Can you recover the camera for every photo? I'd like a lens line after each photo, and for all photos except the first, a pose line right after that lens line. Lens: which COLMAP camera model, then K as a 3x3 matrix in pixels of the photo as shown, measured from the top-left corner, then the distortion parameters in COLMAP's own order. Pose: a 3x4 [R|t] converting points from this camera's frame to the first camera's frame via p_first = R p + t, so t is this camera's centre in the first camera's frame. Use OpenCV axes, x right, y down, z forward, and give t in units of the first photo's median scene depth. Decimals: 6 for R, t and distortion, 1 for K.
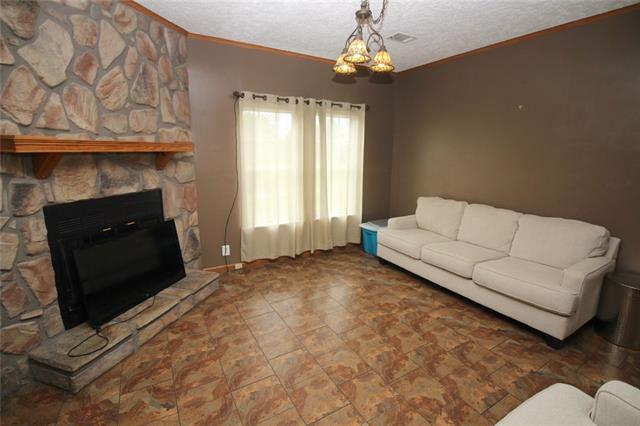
lens RADIAL K [[288.8, 0, 320.0], [0, 288.8, 213.0], [0, 0, 1]] dist [-0.035899, -0.000198]
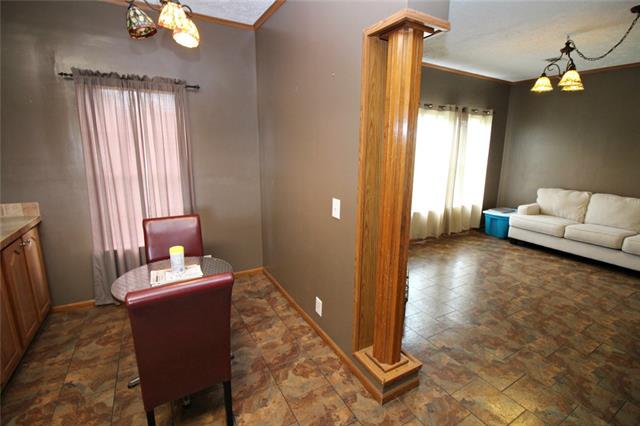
lens RADIAL K [[298.8, 0, 318.7], [0, 298.8, 206.1], [0, 0, 1]] dist [-0.022621, -0.000883]
pose [[0.999930, 0.006999, -0.009540, -0.580805], [-0.007106, 0.999913, -0.011144, 0.040702], [0.009461, 0.011211, 0.999892, -0.236233]]
